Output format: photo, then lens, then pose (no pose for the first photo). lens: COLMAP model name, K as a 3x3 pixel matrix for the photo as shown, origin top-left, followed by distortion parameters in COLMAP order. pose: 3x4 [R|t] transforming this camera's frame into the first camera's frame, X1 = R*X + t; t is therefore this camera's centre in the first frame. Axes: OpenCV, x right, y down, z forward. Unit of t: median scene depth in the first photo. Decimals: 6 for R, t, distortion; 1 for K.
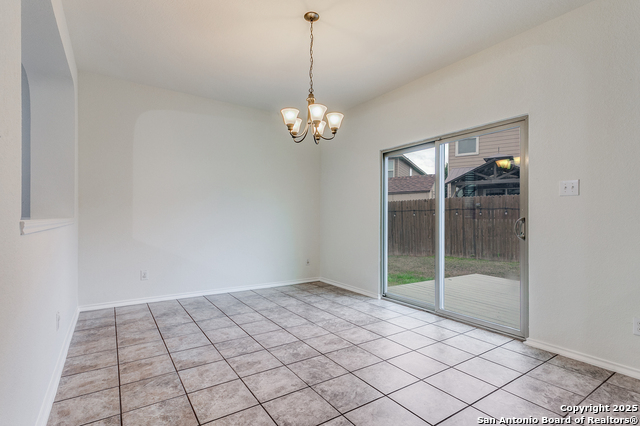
lens RADIAL K [[306.8, 0, 315.9], [0, 306.8, 214.6], [0, 0, 1]] dist [0.002547, 0.000459]
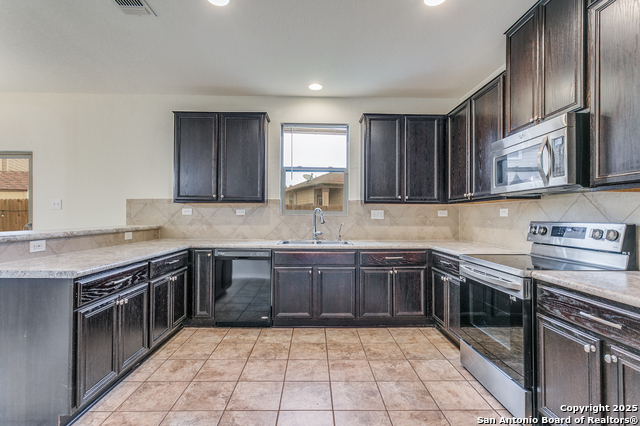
lens RADIAL K [[304.2, 0, 317.4], [0, 304.2, 211.7], [0, 0, 1]] dist [0.000878, 0.000155]
pose [[0.537948, 0.004276, 0.842967, 0.225665], [-0.005553, 0.999983, -0.001529, -0.053574], [-0.842960, -0.003859, 0.537962, -0.964022]]
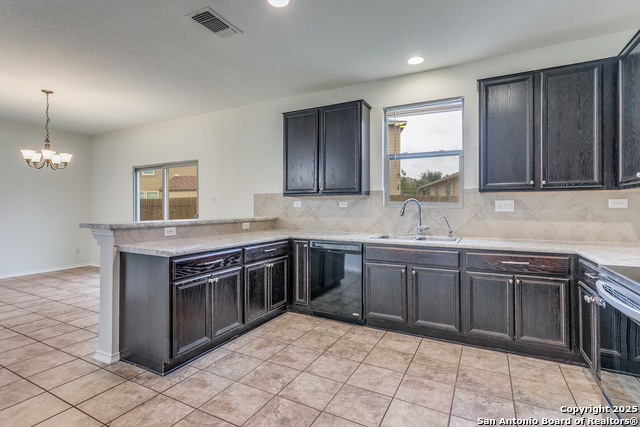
lens RADIAL K [[314.6, 0, 317.3], [0, 314.6, 204.4], [0, 0, 1]] dist [0.001499, 0.000619]
pose [[0.879804, -0.003586, 0.475323, 0.450056], [0.004322, 0.999991, -0.000457, -0.051881], [-0.475317, 0.002456, 0.879811, -1.133066]]
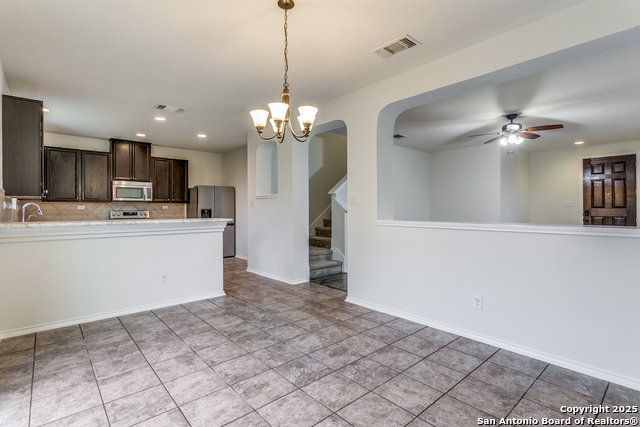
lens RADIAL K [[306.8, 0, 315.9], [0, 306.8, 215.1], [0, 0, 1]] dist [0.002547, 0.000459]
pose [[-0.990957, -0.002493, -0.134153, 0.016088], [-0.003596, 0.999962, 0.007981, -0.028512], [0.134128, 0.008391, -0.990928, 1.956196]]
